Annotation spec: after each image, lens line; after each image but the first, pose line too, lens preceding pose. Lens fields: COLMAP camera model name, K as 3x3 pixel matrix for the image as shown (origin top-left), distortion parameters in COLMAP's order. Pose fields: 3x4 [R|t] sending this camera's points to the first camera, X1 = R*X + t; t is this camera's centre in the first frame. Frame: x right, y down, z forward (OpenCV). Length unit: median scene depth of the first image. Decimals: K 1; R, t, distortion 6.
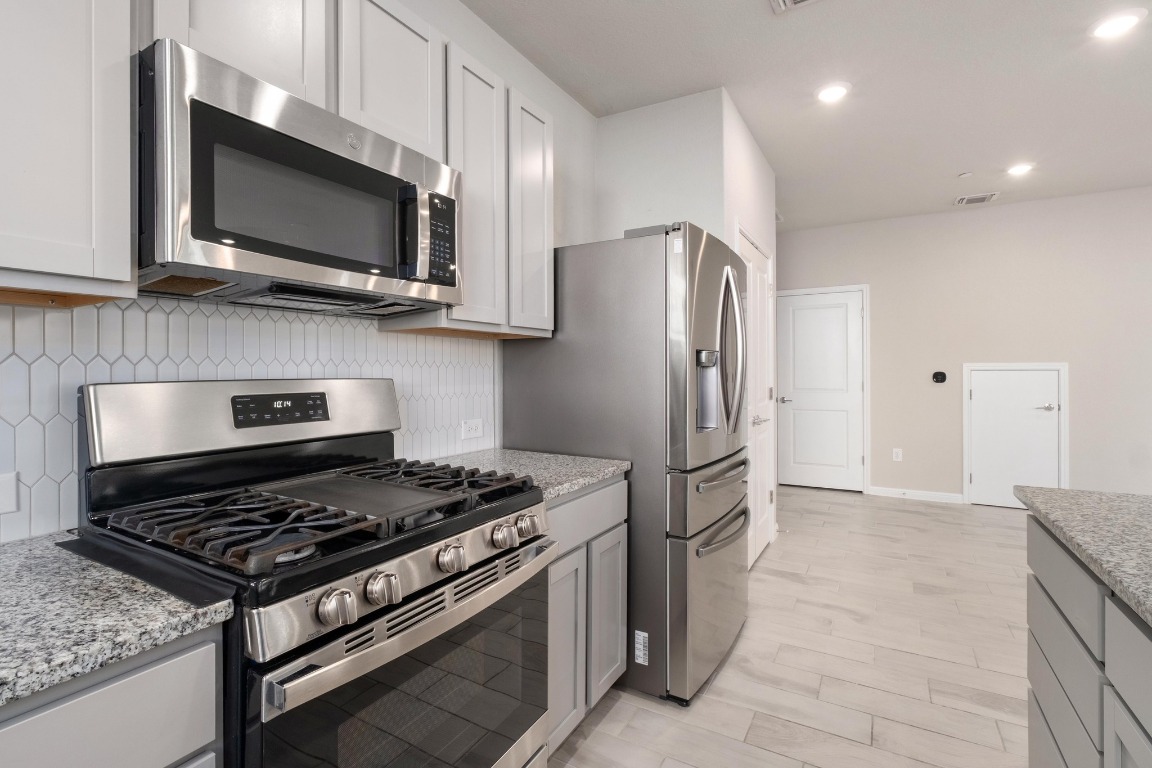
lens RADIAL K [[522.5, 0, 608.0], [0, 522.5, 379.3], [0, 0, 1]] dist [0.001751, 0.000071]
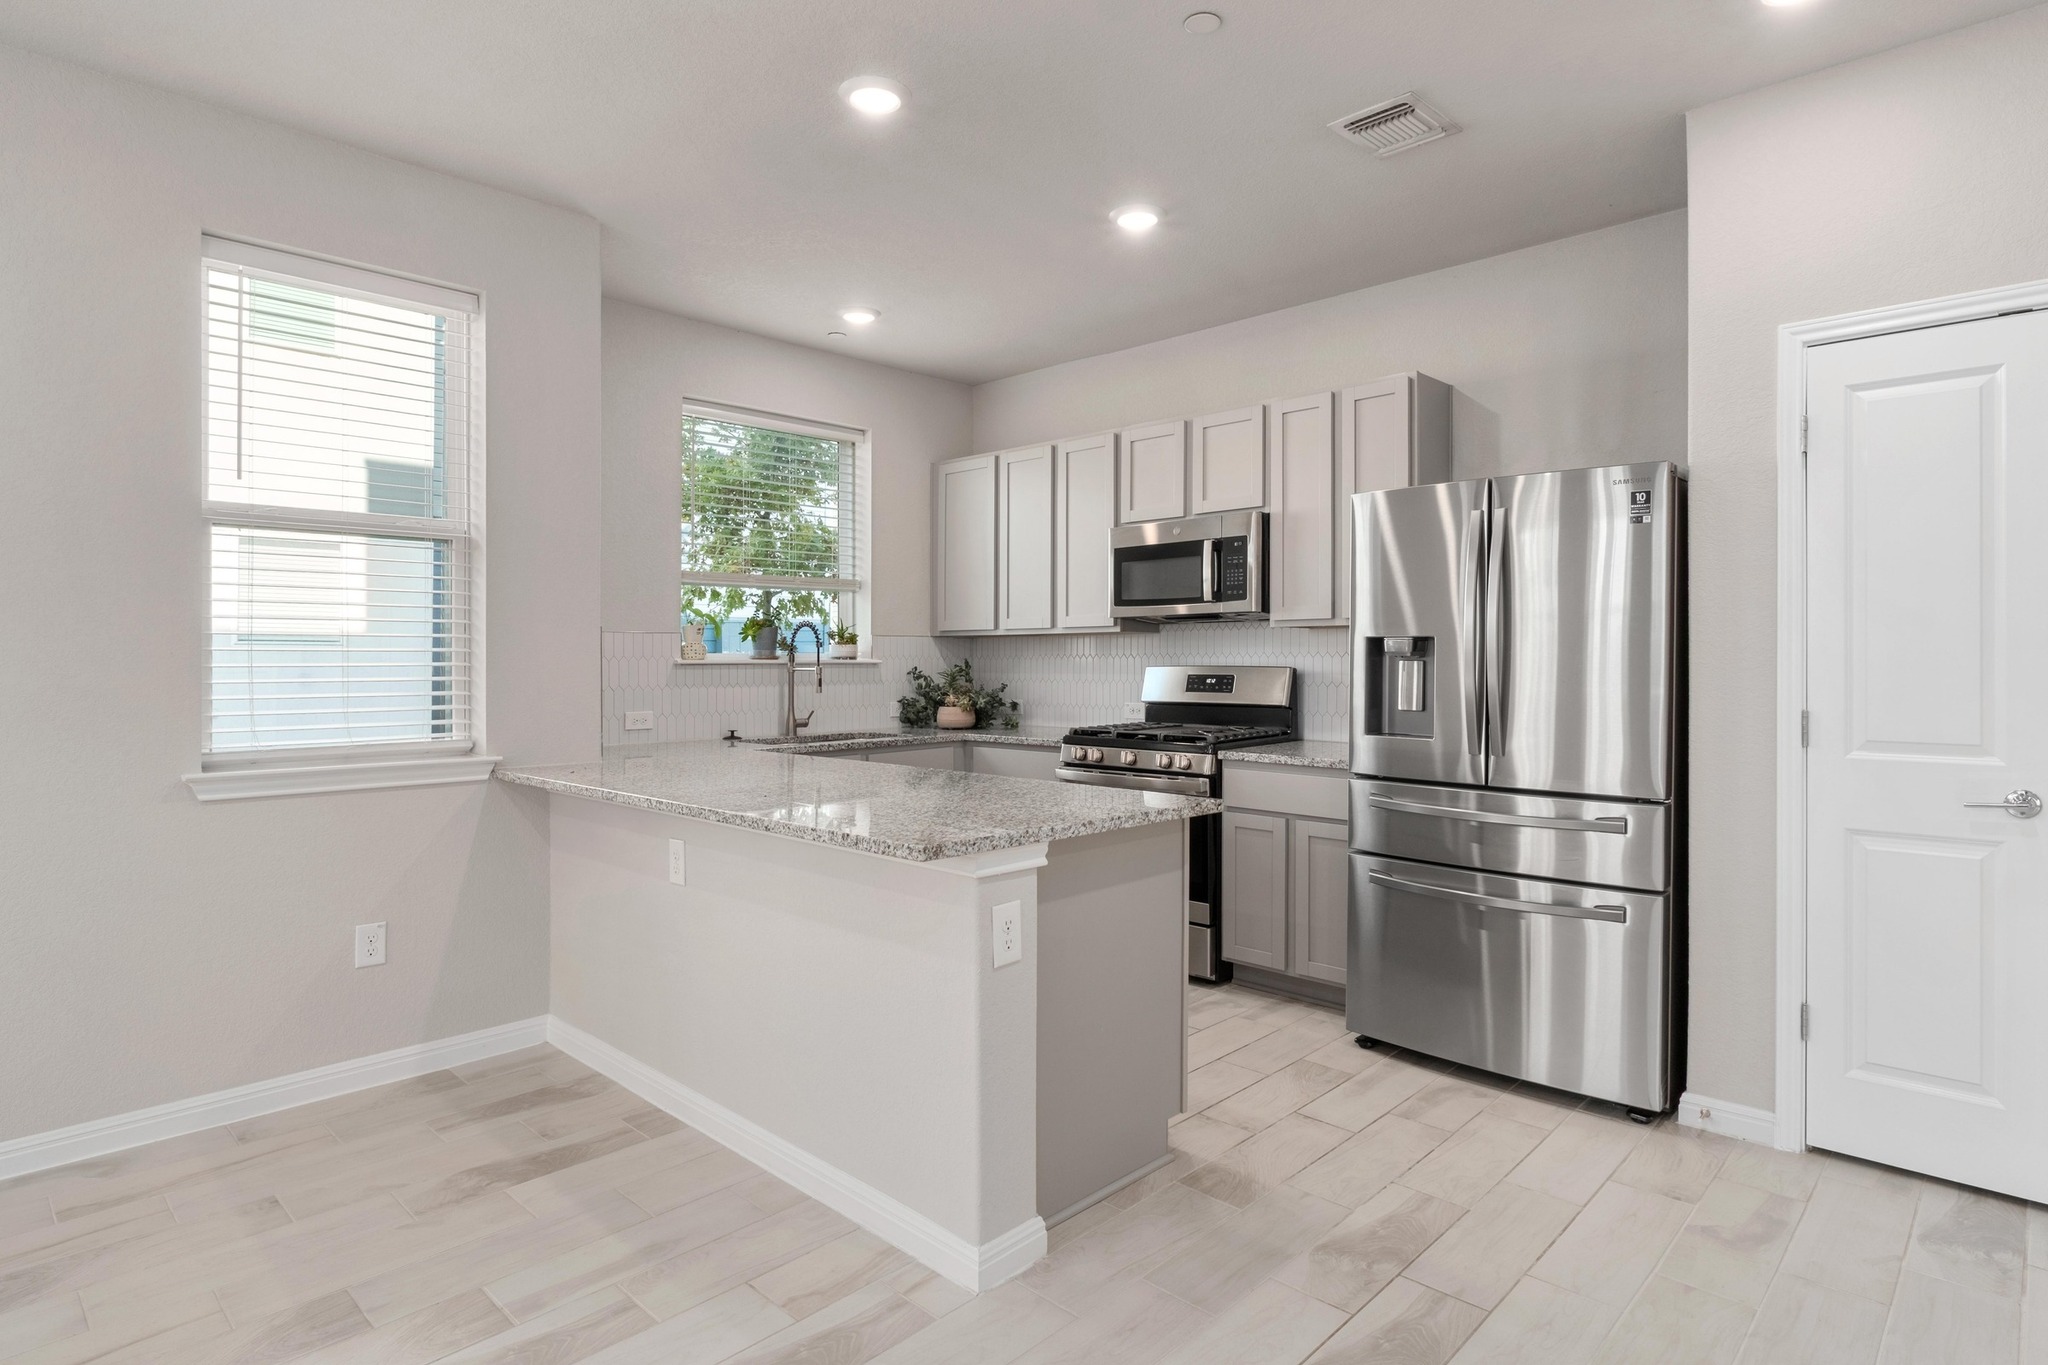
lens RADIAL K [[1109.2, 0, 1011.5], [0, 1109.2, 649.2], [0, 0, 1]] dist [-0.002615, -0.000889]
pose [[-0.261869, -0.006744, -0.965080, 2.753707], [-0.016440, 0.999862, -0.002526, -0.031854], [0.964963, 0.015204, -0.261944, 1.199167]]
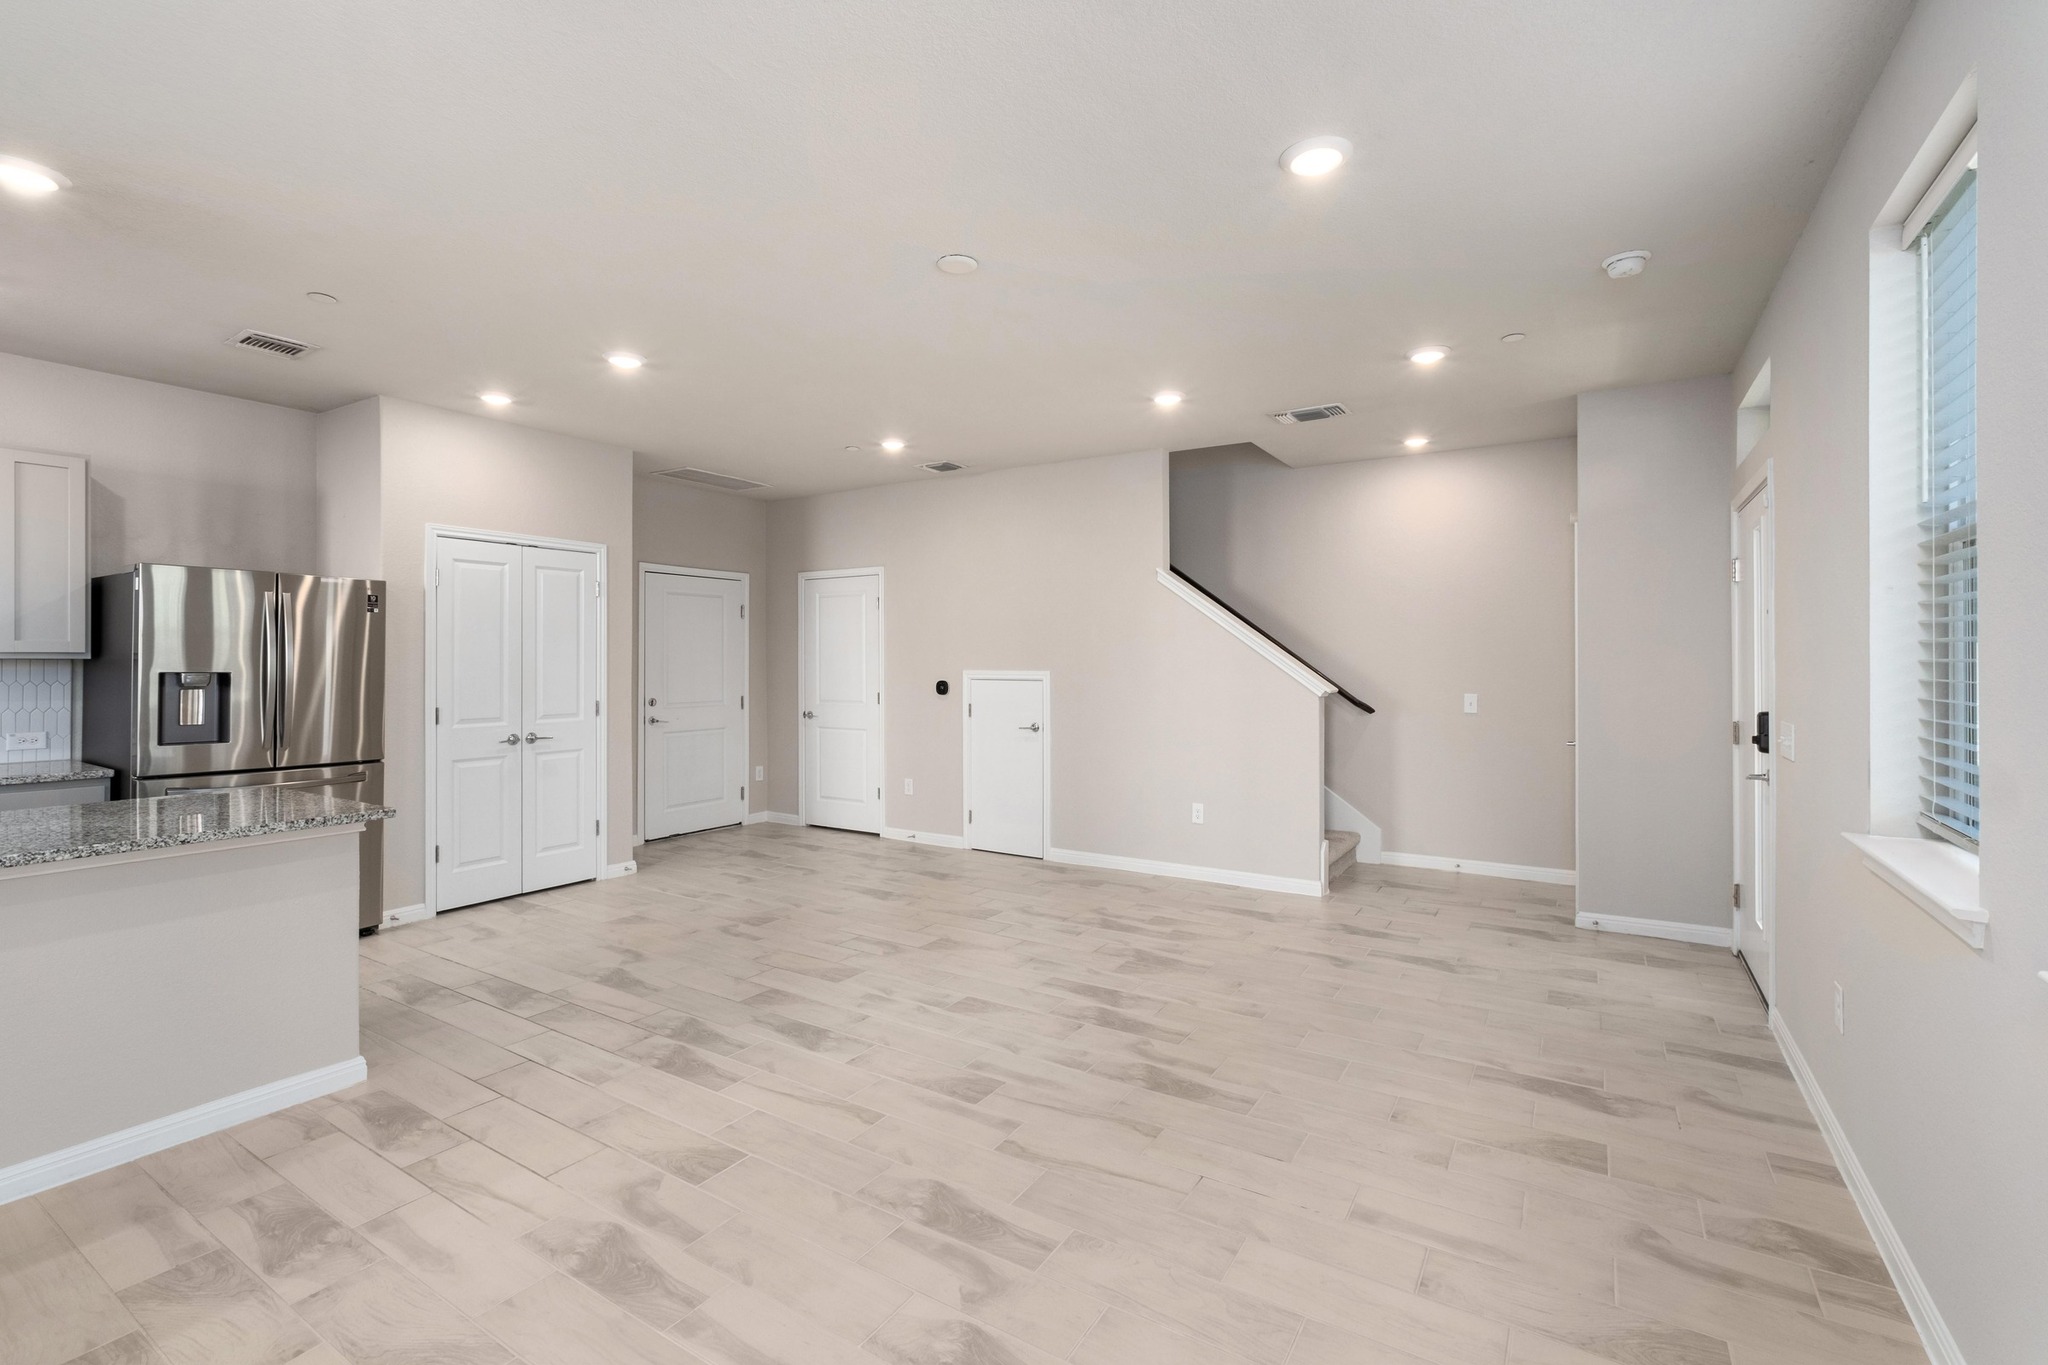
lens RADIAL K [[902.3, 0, 1024.0], [0, 902.3, 682.5], [0, 0, 1]] dist [0.014097, -0.000053]
pose [[0.997716, 0.002833, -0.067491, 2.926711], [-0.002301, 0.999966, 0.007961, -0.078709], [0.067511, -0.007788, 0.997688, -1.182116]]
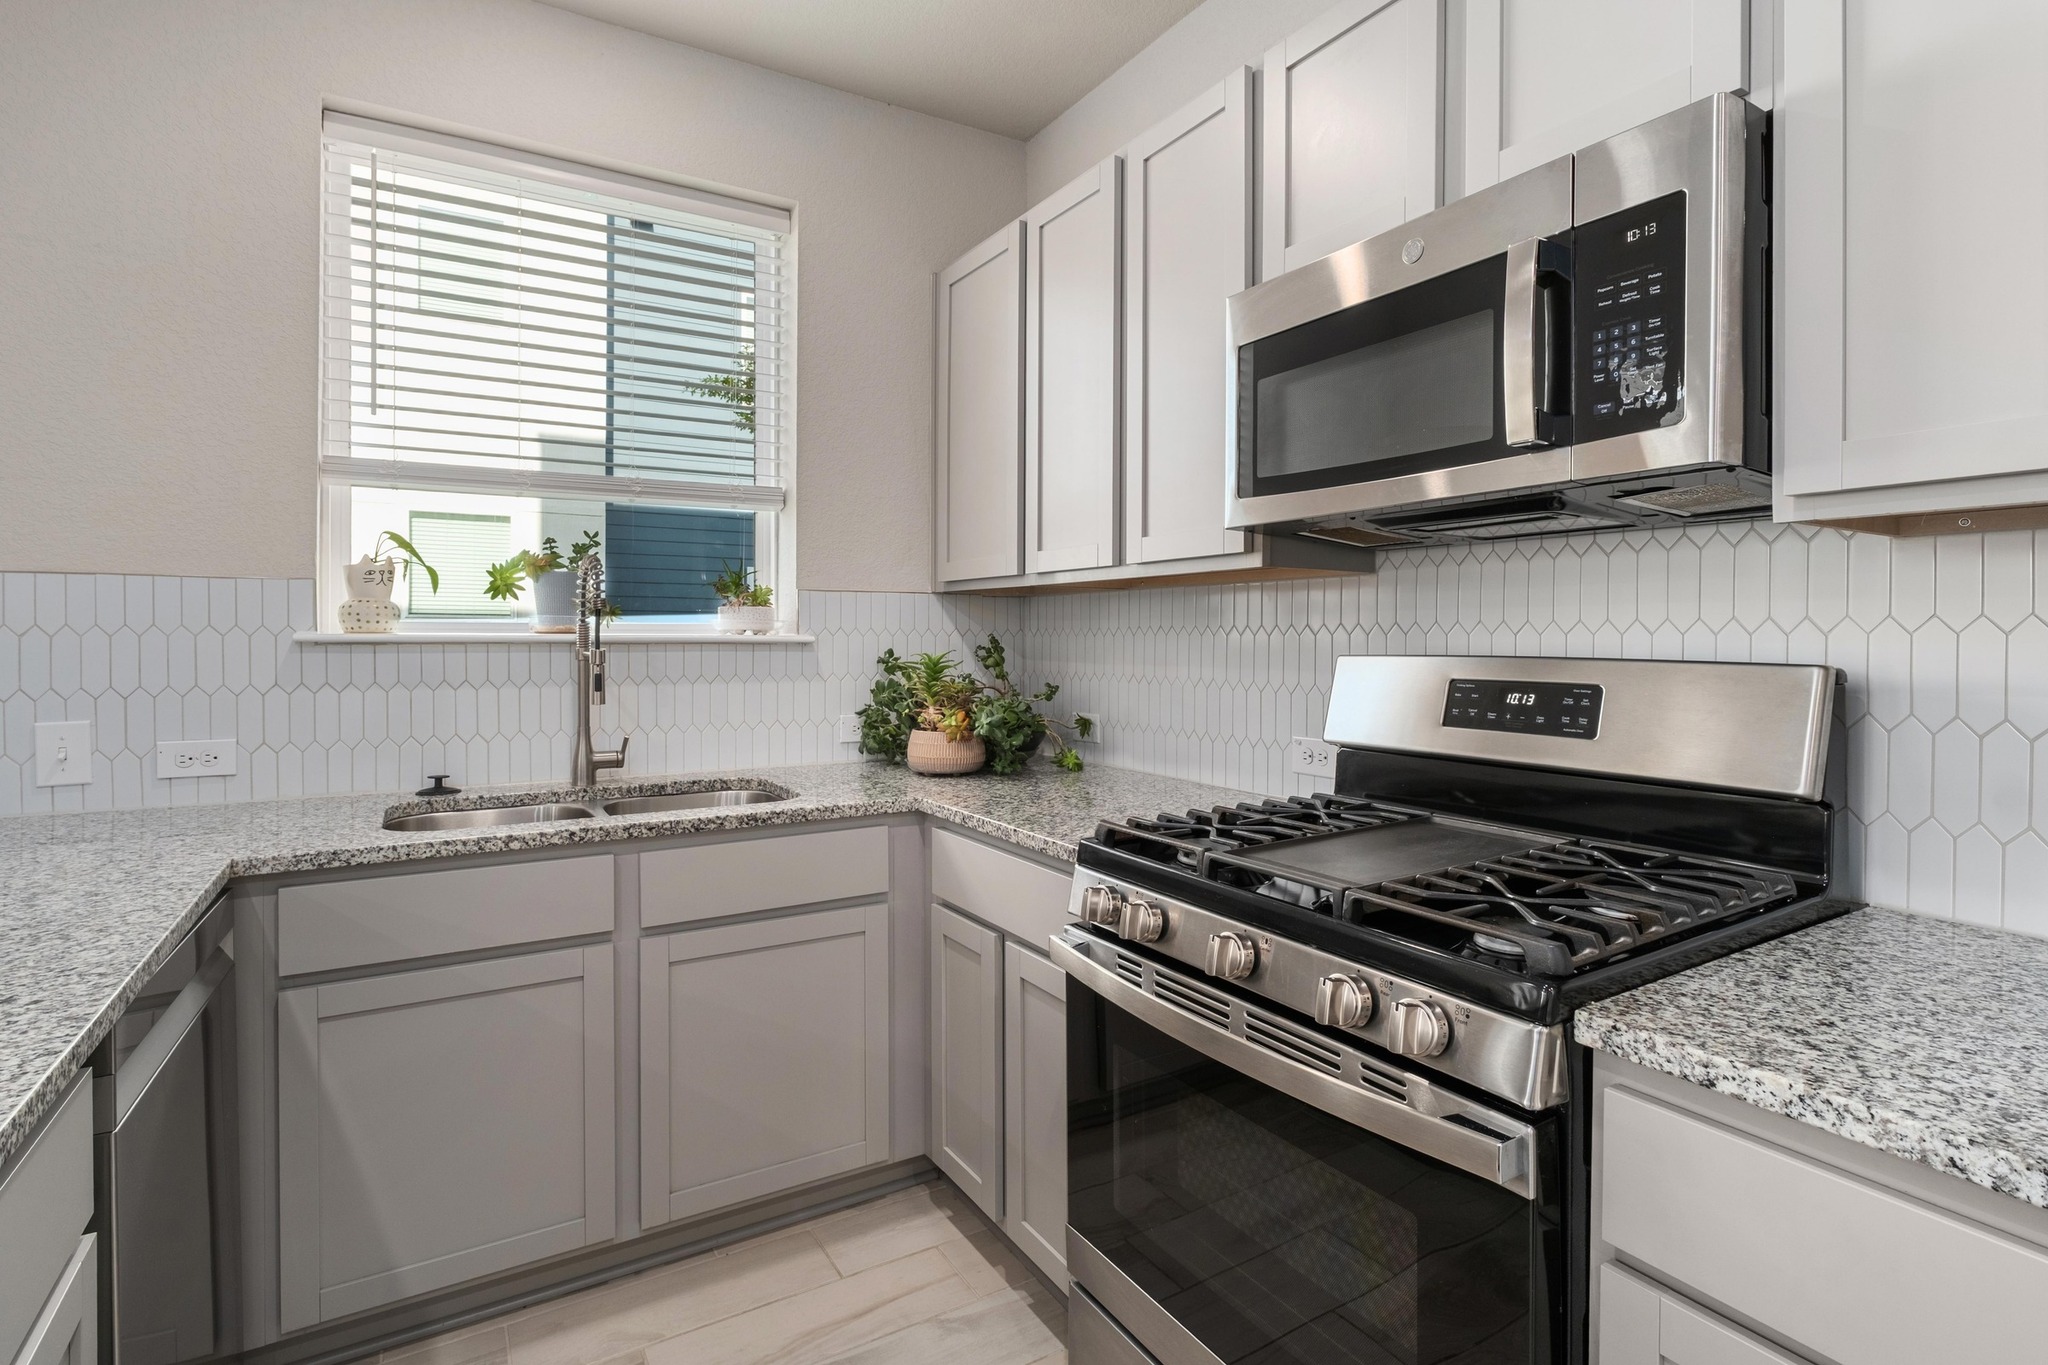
lens RADIAL K [[984.6, 0, 989.9], [0, 984.6, 642.4], [0, 0, 1]] dist [-0.001610, -0.000052]
pose [[-0.522246, 0.005340, -0.852778, 0.581104], [-0.018128, 0.999685, 0.017362, -0.022488], [0.852602, 0.024526, -0.521985, 0.971802]]
